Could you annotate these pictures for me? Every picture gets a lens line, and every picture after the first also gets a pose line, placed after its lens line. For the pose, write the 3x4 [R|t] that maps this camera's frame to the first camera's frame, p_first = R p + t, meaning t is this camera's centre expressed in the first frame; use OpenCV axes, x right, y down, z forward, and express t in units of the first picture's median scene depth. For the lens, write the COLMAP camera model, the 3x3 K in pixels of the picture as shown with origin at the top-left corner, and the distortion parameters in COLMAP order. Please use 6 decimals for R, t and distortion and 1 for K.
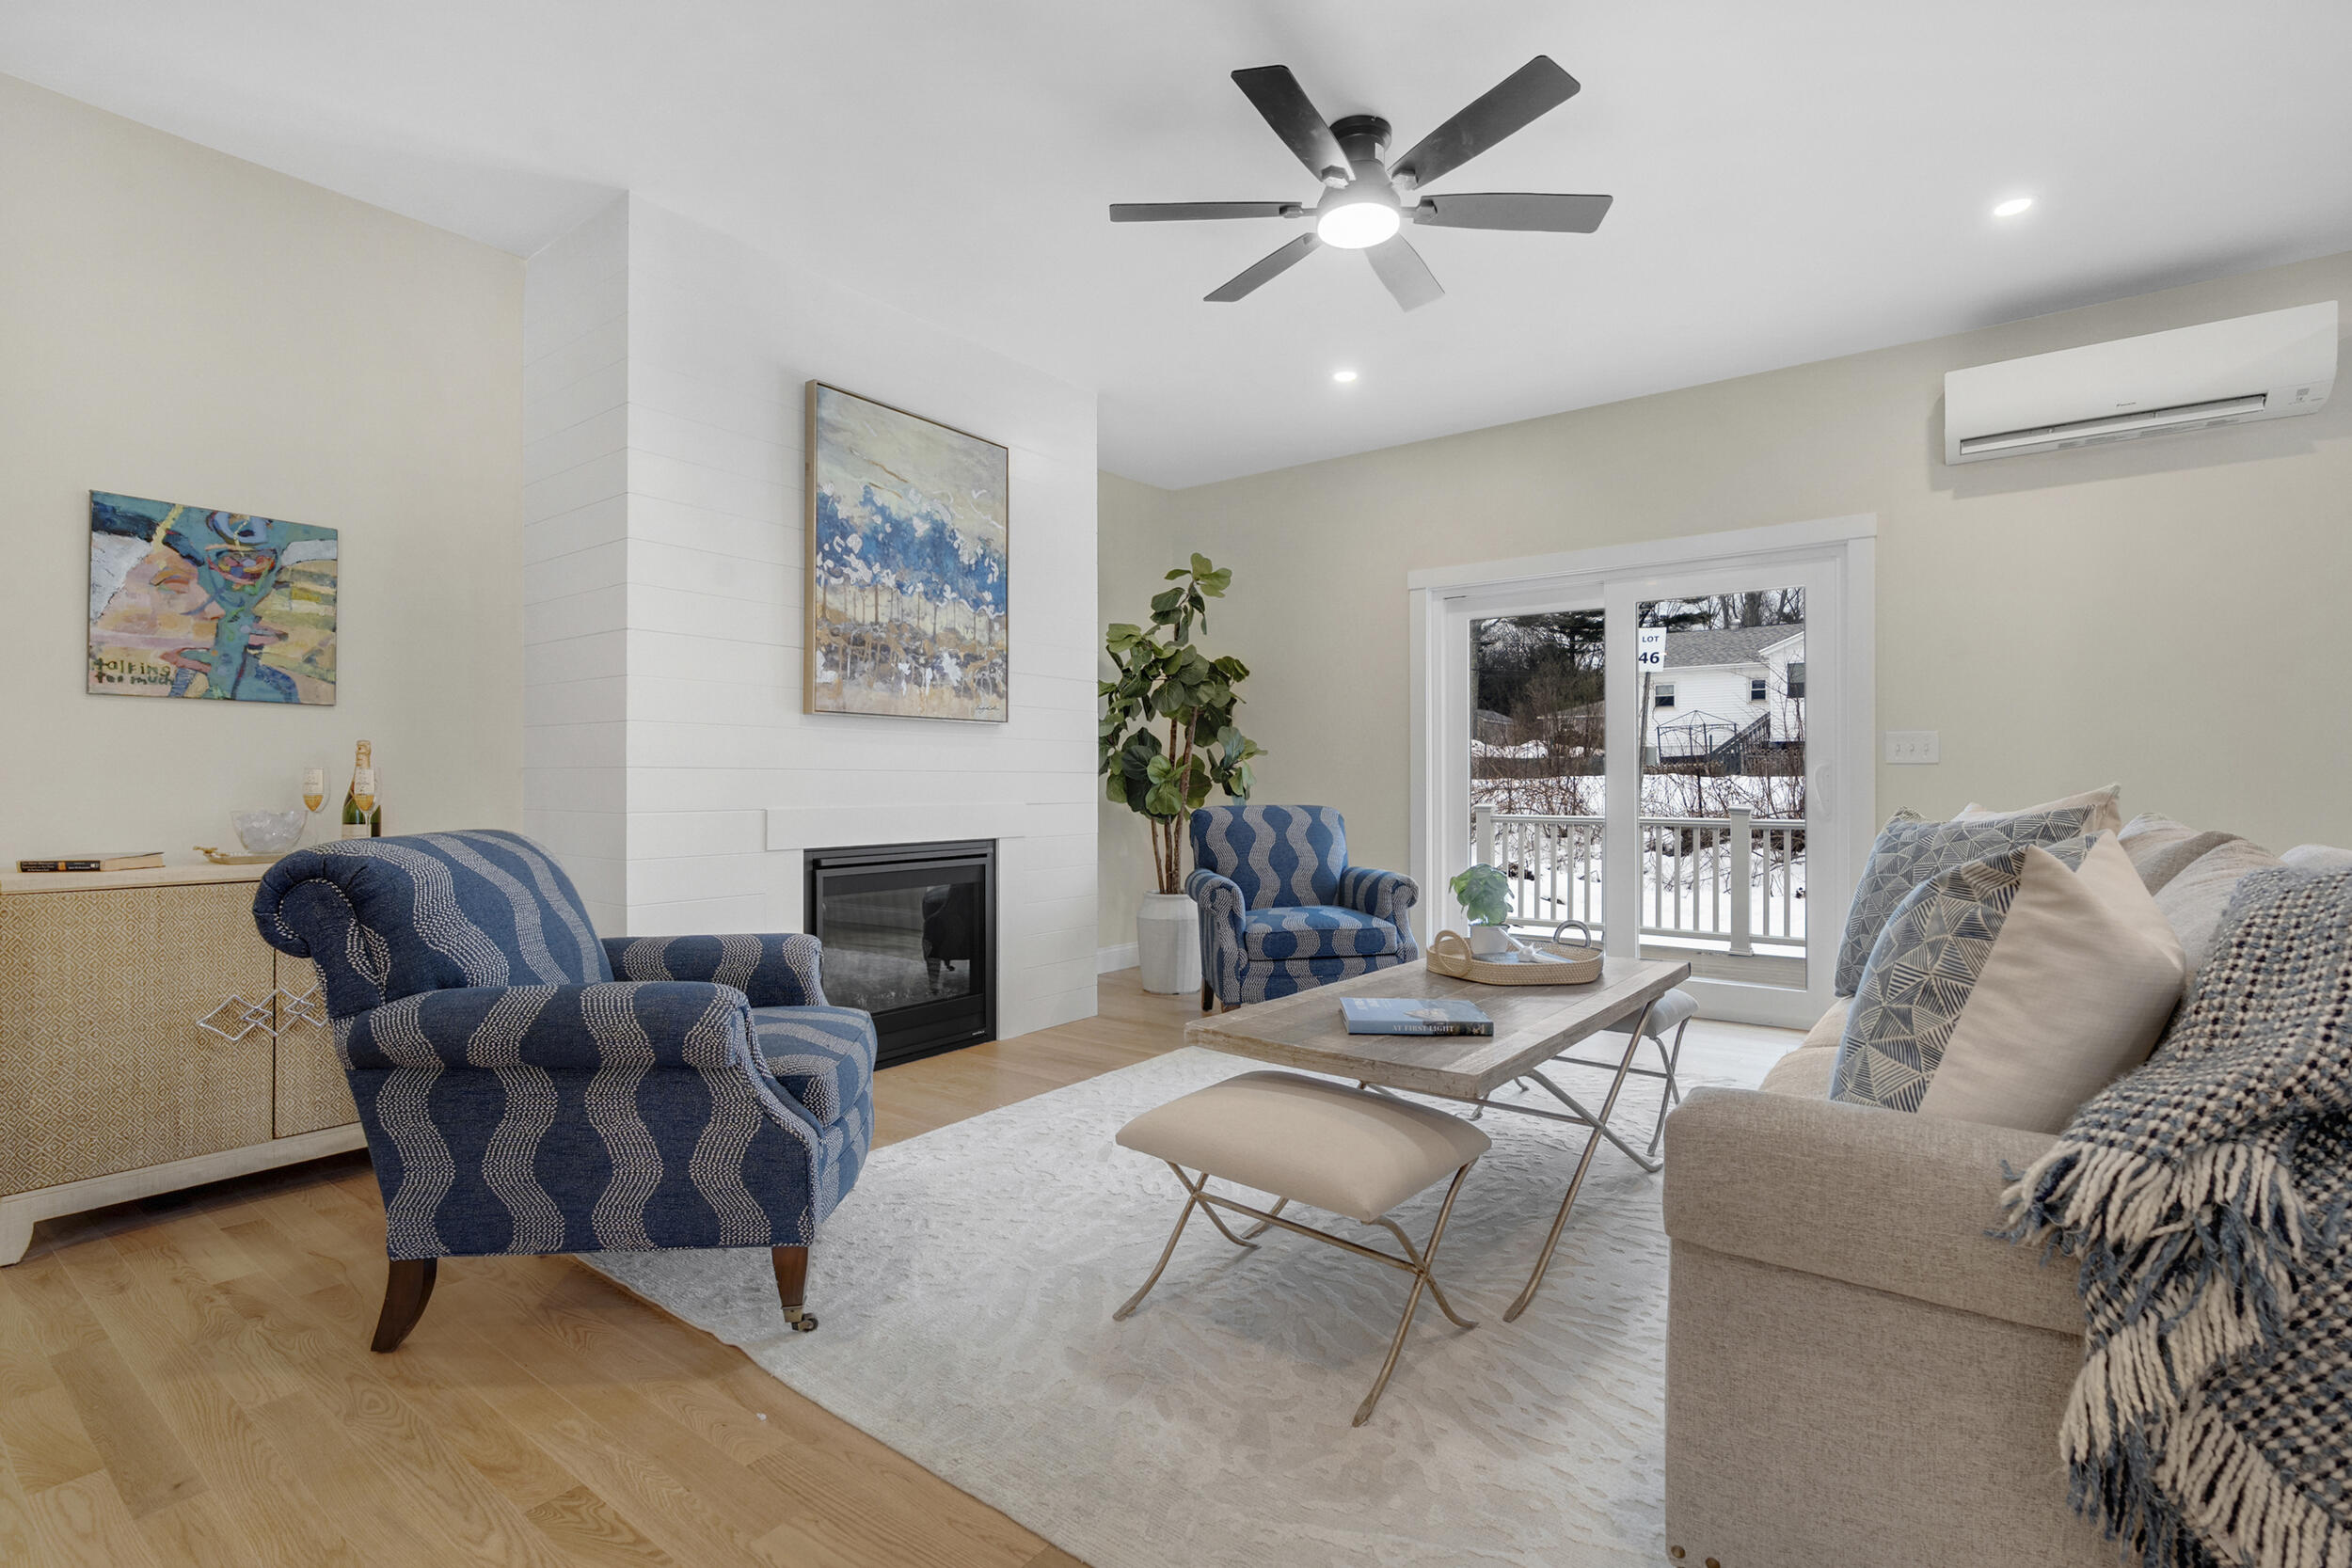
lens RADIAL K [[1076.1, 0, 1172.7], [0, 1076.1, 774.5], [0, 0, 1]] dist [-0.015363, 0.007481]
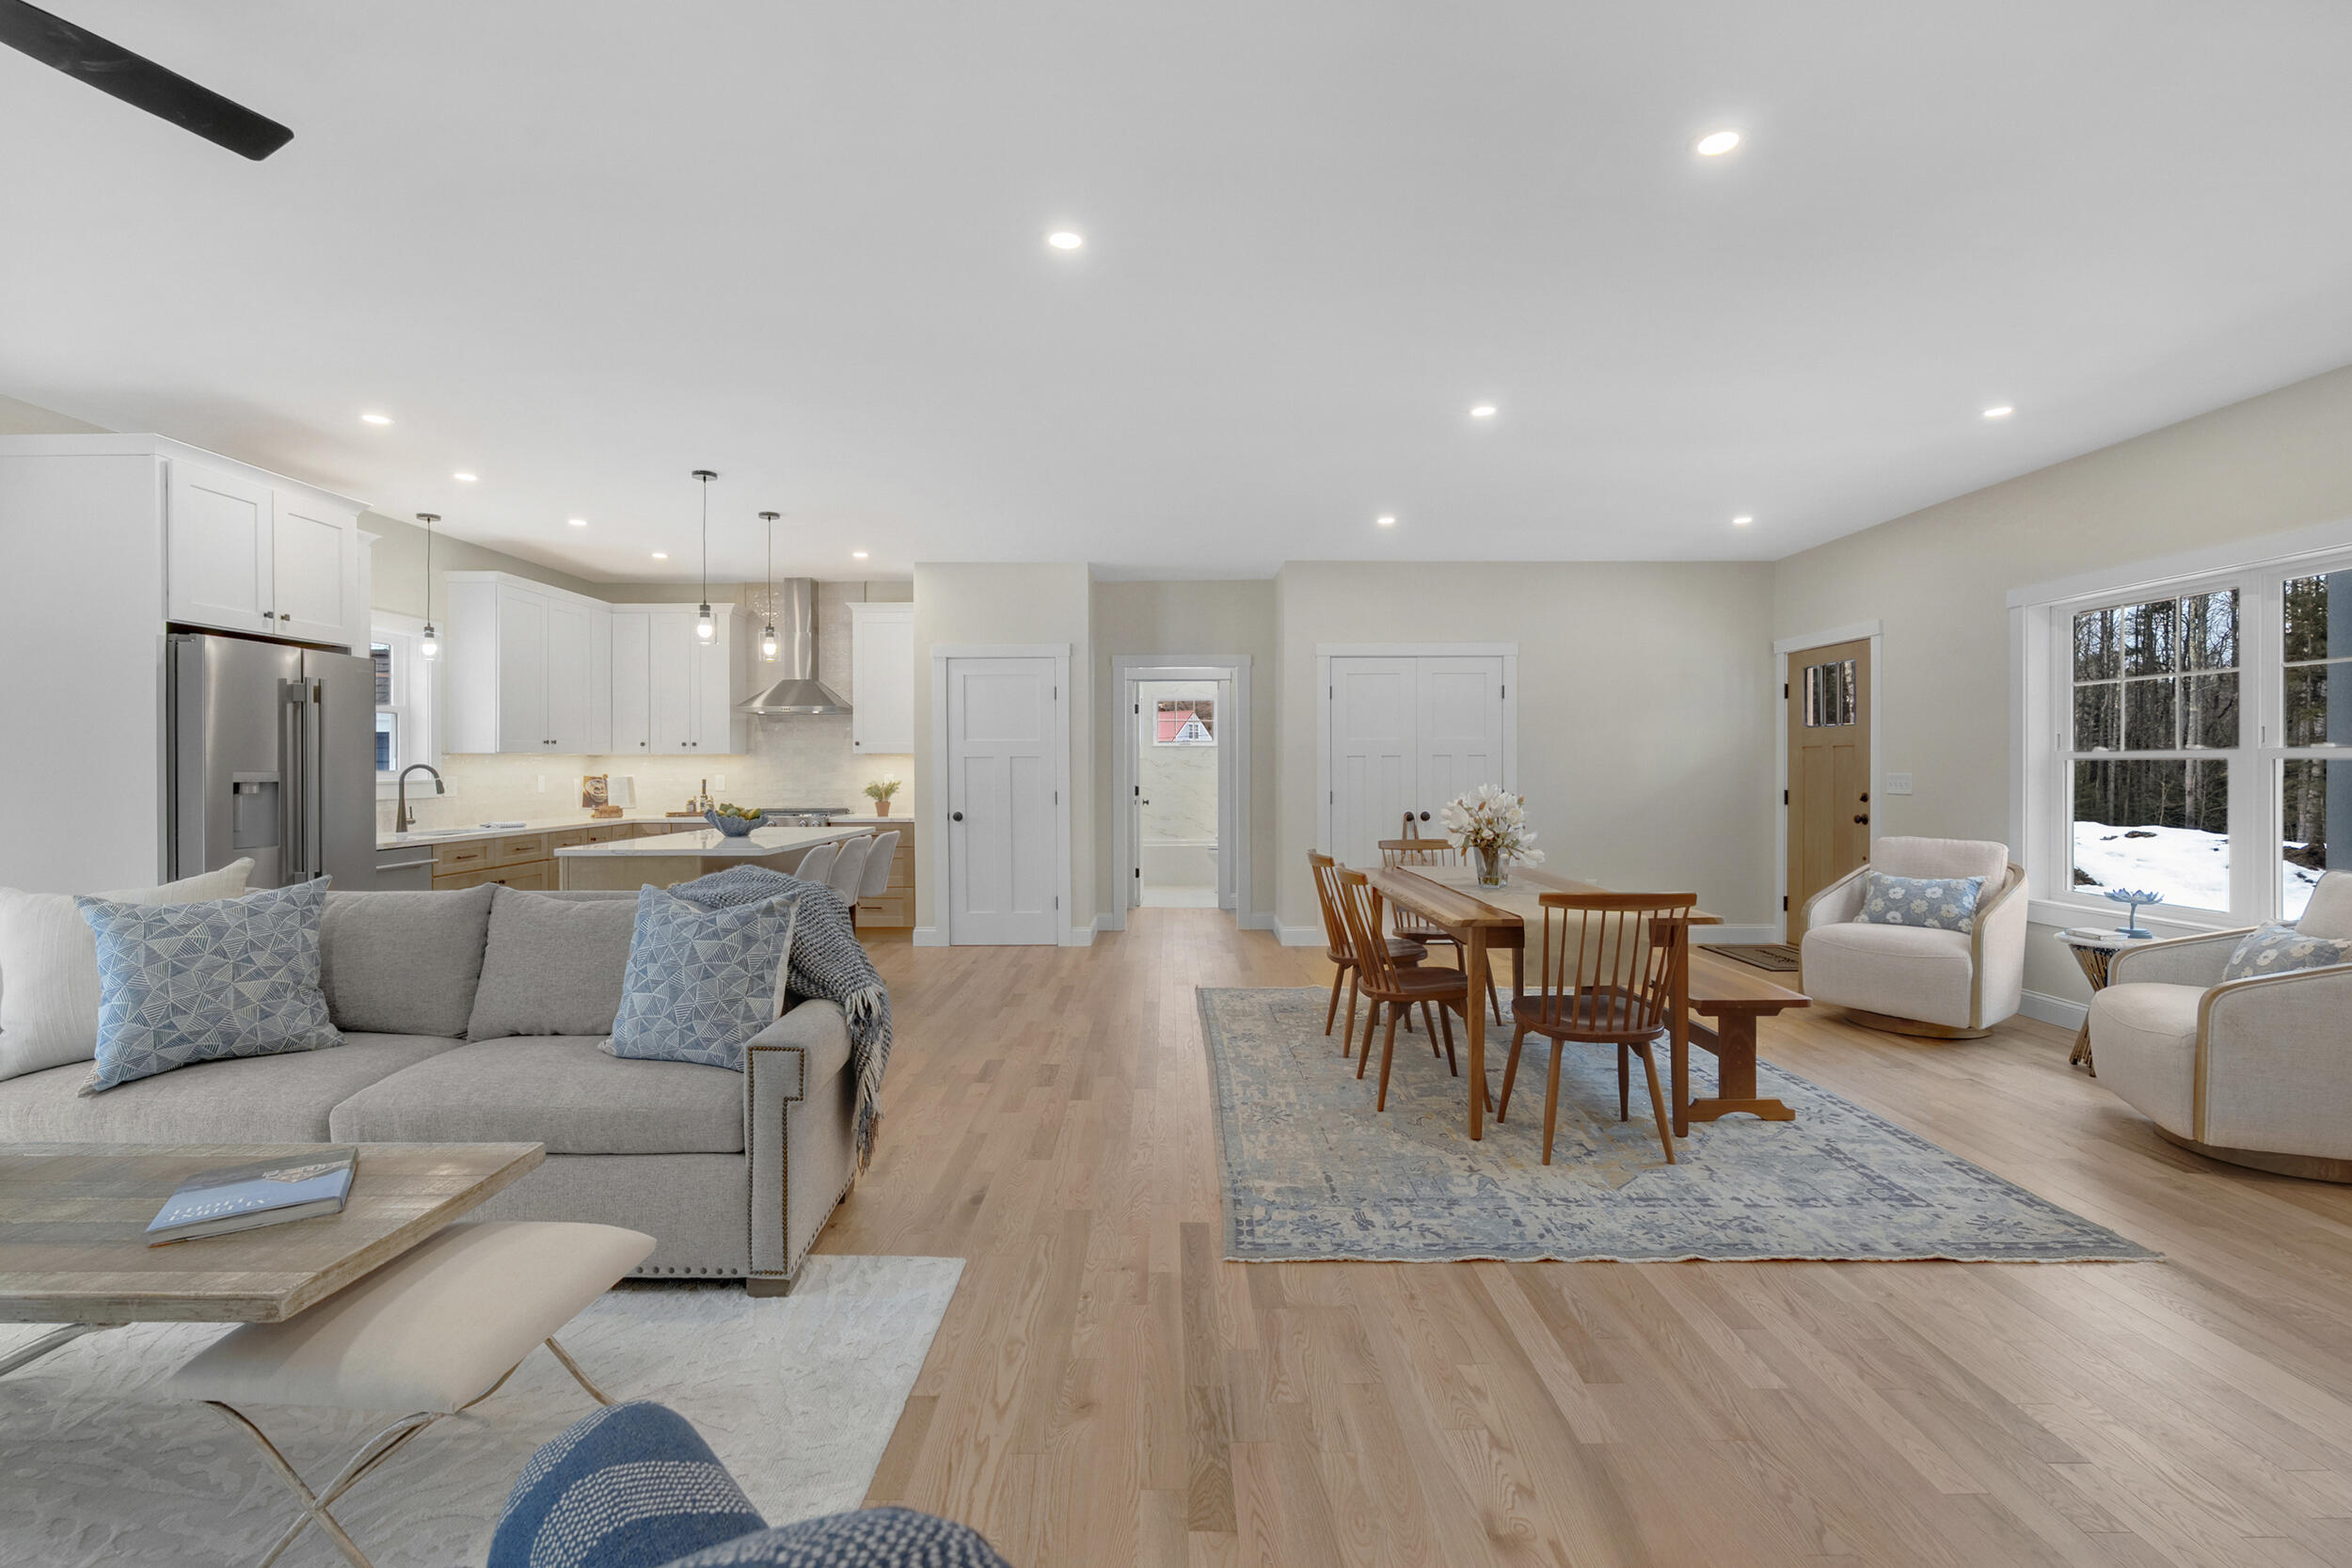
lens RADIAL K [[1076.1, 0, 1172.7], [0, 1076.1, 774.5], [0, 0, 1]] dist [-0.015363, 0.007481]
pose [[-0.602151, -0.003502, 0.798375, -0.540753], [-0.003721, 0.999992, 0.001579, -0.065316], [-0.798374, -0.002020, -0.602159, 0.583509]]
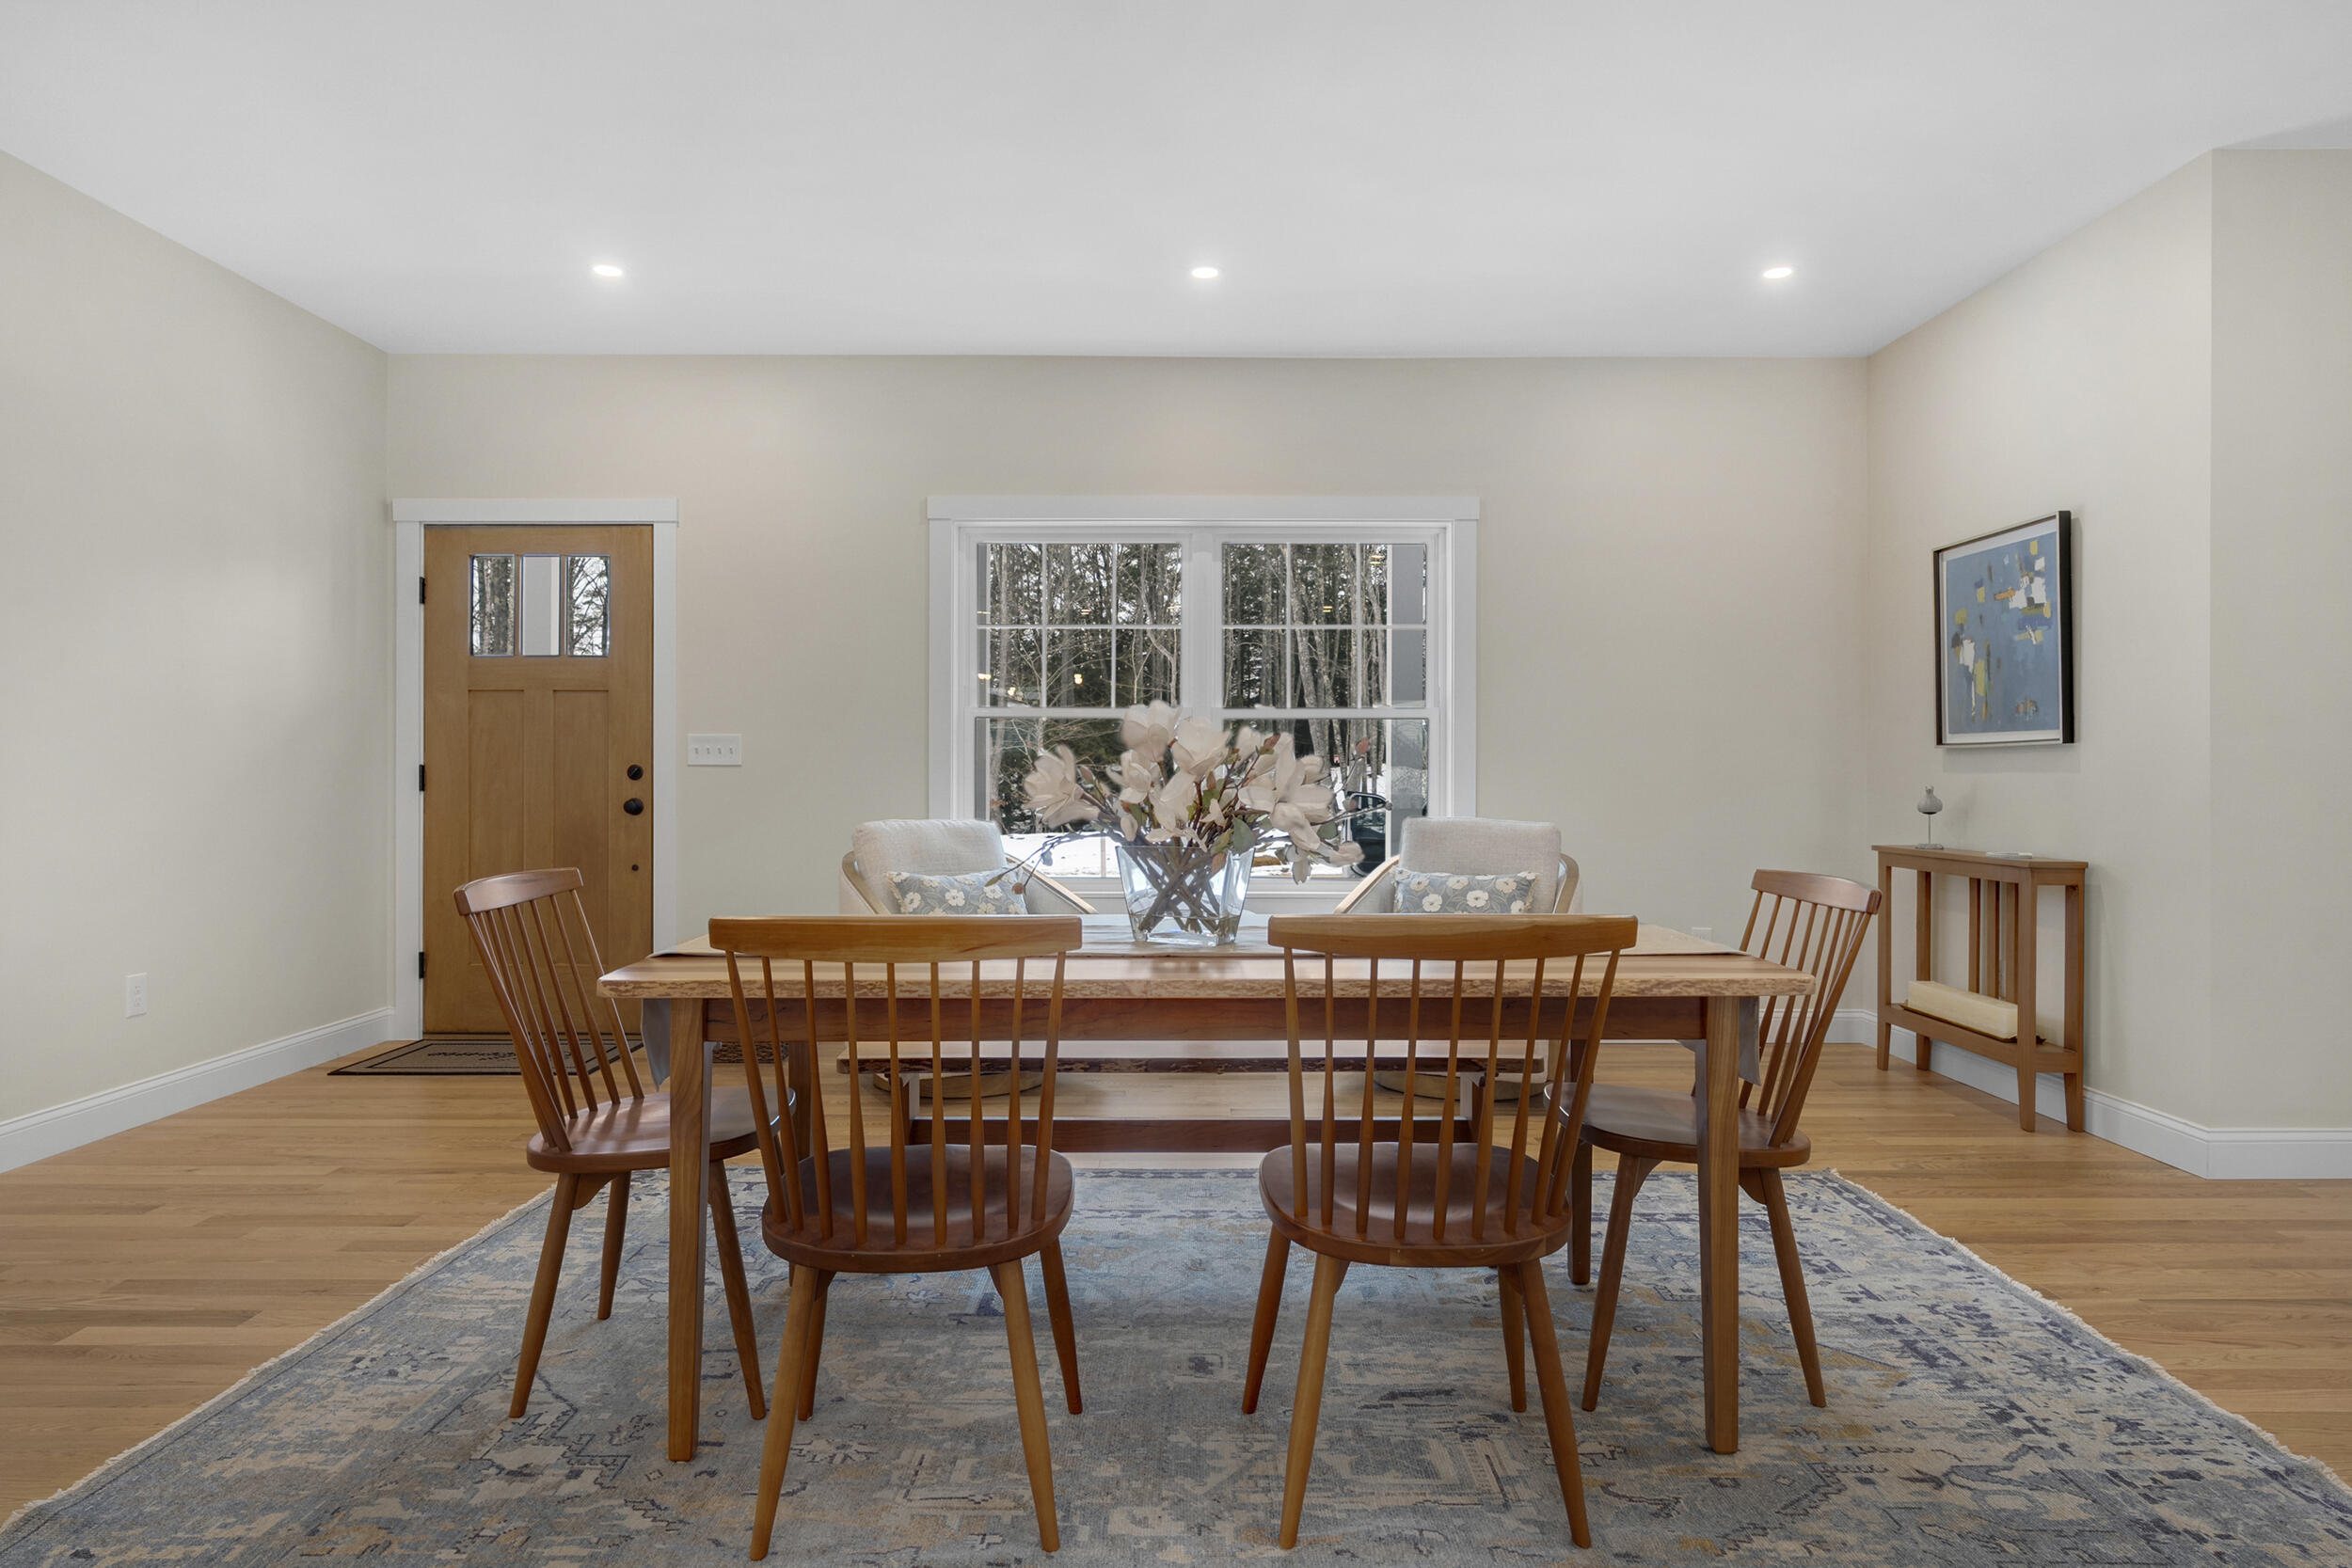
lens RADIAL K [[1363.4, 0, 1171.7], [0, 1363.4, 777.8], [0, 0, 1]] dist [-0.002378, 0.001237]
pose [[-0.799846, 0.002213, -0.600201, 0.631409], [0.004492, 0.999987, -0.002299, -0.015848], [0.600188, -0.004535, -0.799846, 0.085351]]
